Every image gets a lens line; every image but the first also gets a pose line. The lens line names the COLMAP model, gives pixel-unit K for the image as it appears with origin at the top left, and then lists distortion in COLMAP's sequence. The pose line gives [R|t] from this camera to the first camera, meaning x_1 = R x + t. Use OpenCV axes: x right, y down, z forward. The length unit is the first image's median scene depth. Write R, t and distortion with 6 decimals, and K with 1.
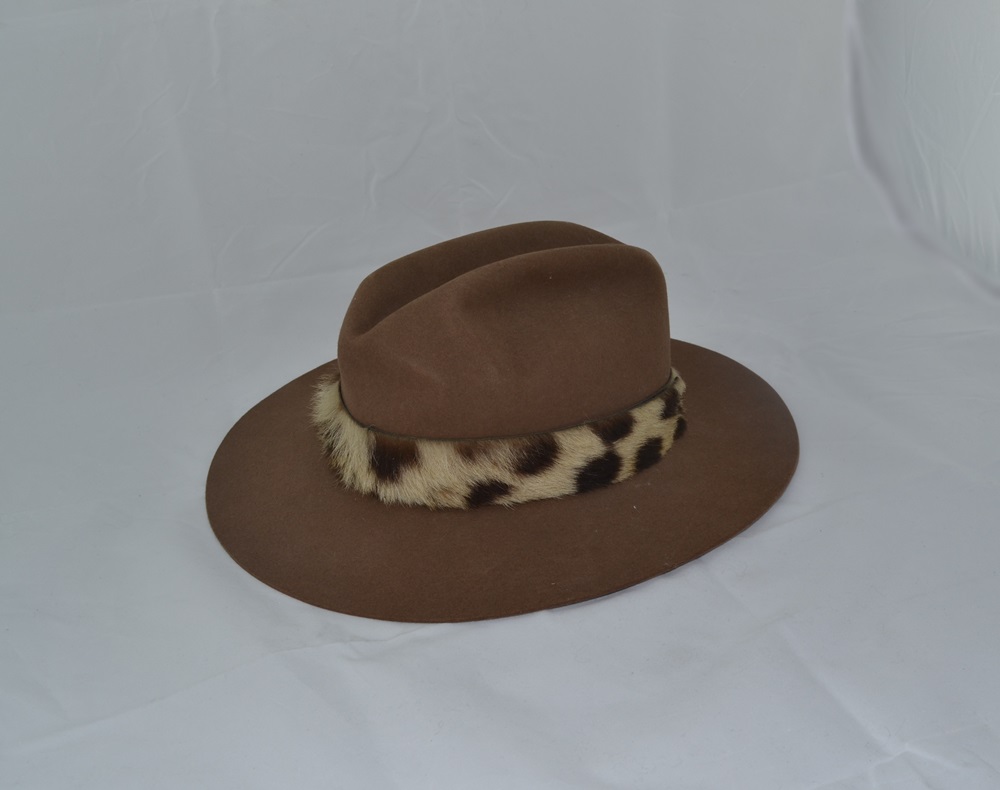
lens RADIAL K [[1109.2, 0, 502.3], [0, 1109.2, 397.7], [0, 0, 1]] dist [-0.051683, 0.000000]
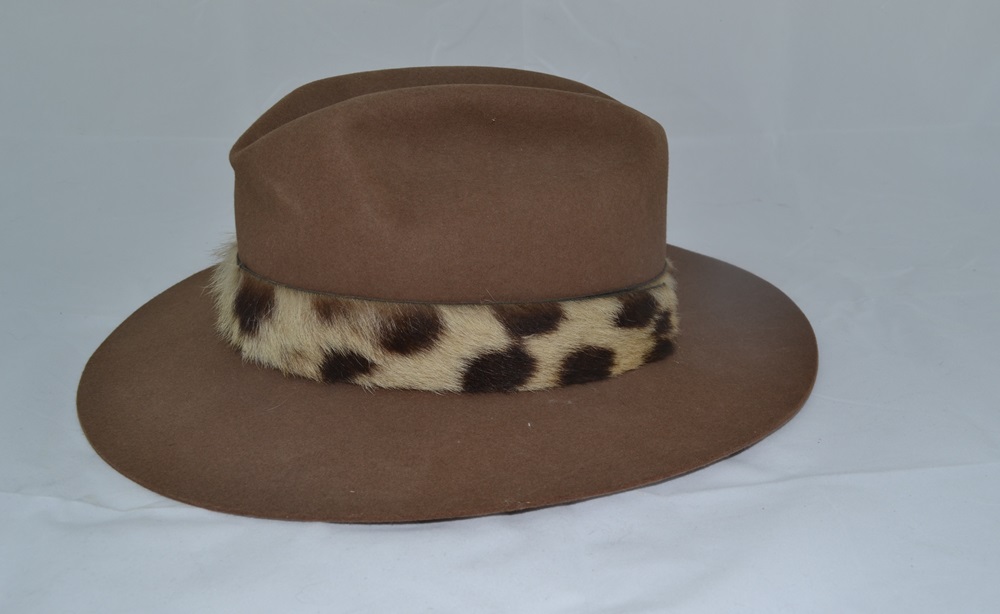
lens RADIAL K [[927.2, 0, 518.3], [0, 927.2, 331.0], [0, 0, 1]] dist [-0.058204, 0.000000]
pose [[0.945827, 0.172142, -0.275278, 0.277277], [-0.182505, 0.983128, -0.012283, 0.046220], [0.268519, 0.061857, 0.961286, 0.395779]]
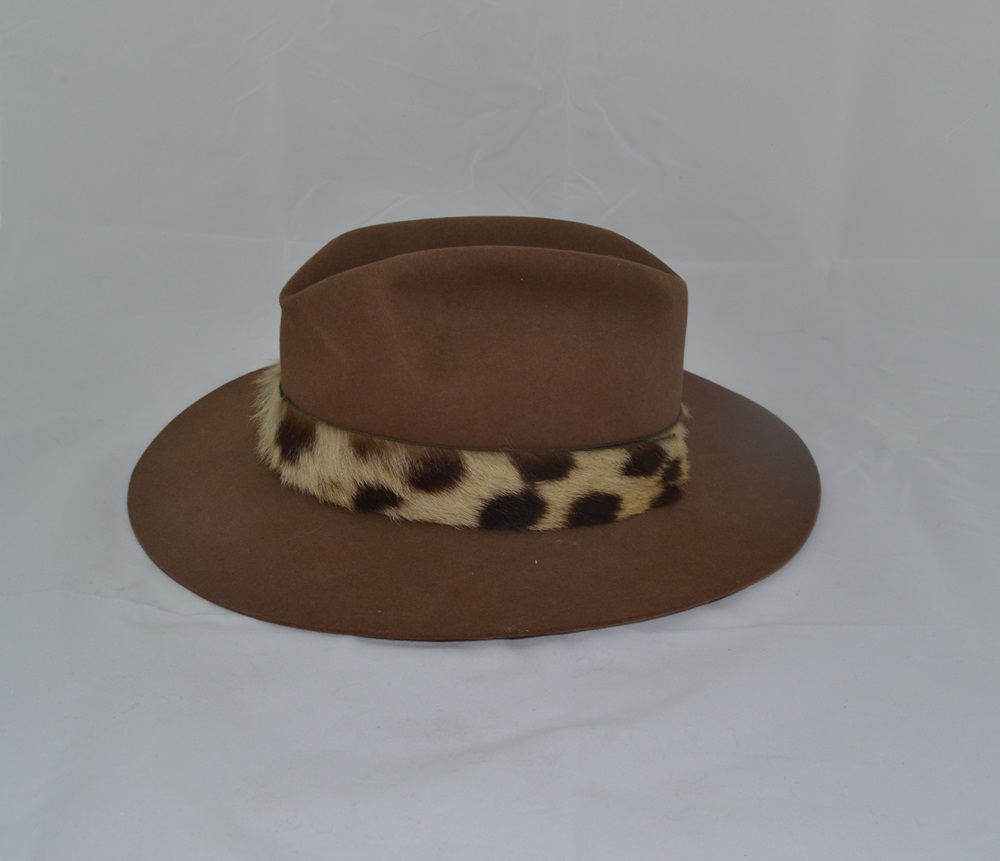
lens RADIAL K [[1235.3, 0, 502.4], [0, 1235.3, 429.7], [0, 0, 1]] dist [-0.043224, 0.000000]
pose [[0.918053, 0.234158, -0.319921, 0.376908], [-0.239109, 0.970688, 0.024318, -0.015419], [0.316238, 0.054171, 0.947132, 0.098227]]
